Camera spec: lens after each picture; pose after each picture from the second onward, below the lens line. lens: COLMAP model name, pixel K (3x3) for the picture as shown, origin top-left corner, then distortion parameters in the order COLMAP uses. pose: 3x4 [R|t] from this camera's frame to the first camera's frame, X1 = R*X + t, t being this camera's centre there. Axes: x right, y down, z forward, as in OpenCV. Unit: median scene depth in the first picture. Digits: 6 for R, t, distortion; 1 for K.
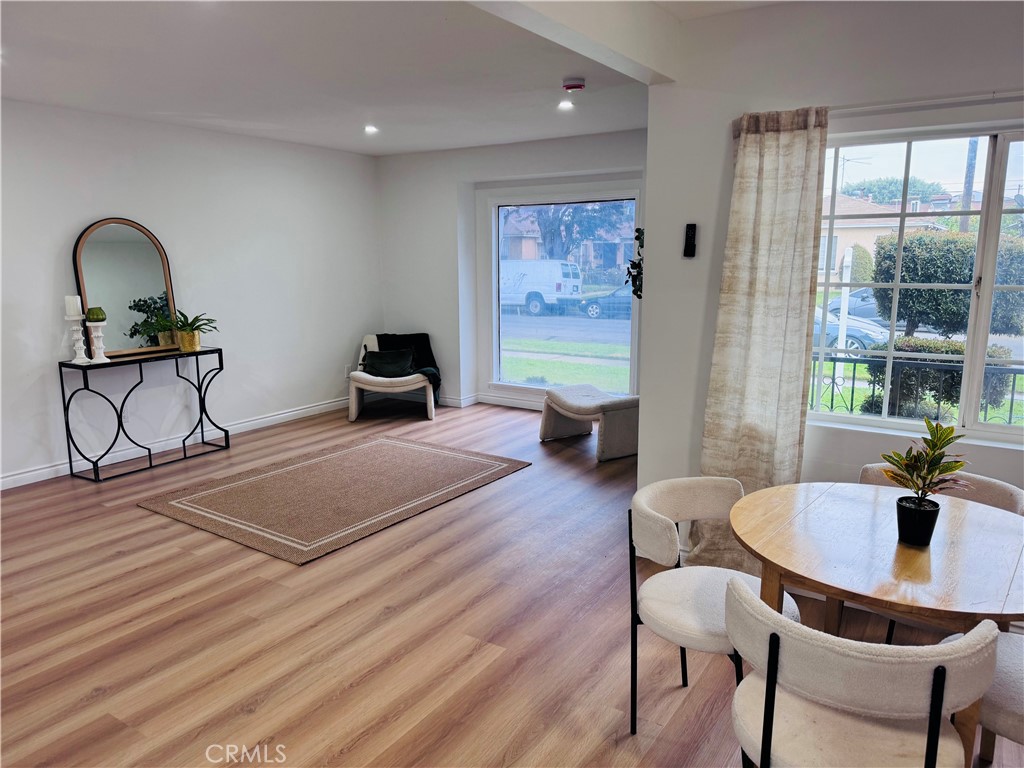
lens RADIAL K [[725.7, 0, 517.1], [0, 725.7, 389.7], [0, 0, 1]] dist [0.041643, -0.045361]
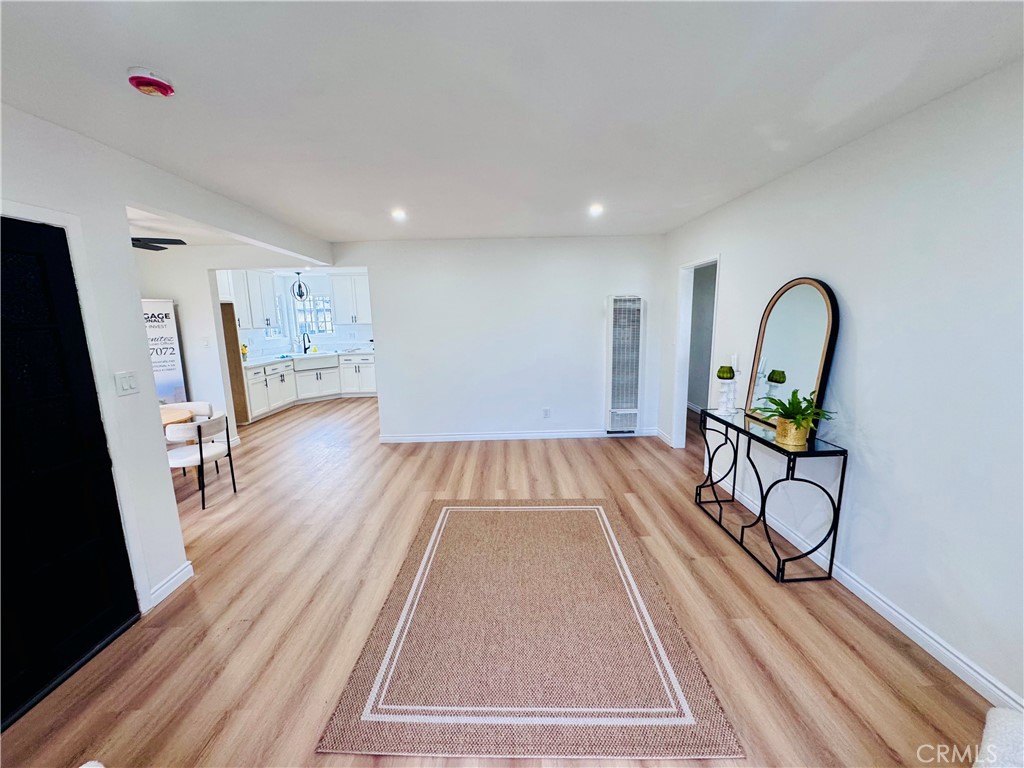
lens RADIAL K [[409.5, 0, 512.9], [0, 409.5, 387.9], [0, 0, 1]] dist [-0.004651, -0.000245]
pose [[-0.834703, 0.116139, -0.538315, 0.051456], [-0.076251, 0.943720, 0.321836, -0.418266], [0.545396, 0.309684, -0.778870, 2.154467]]
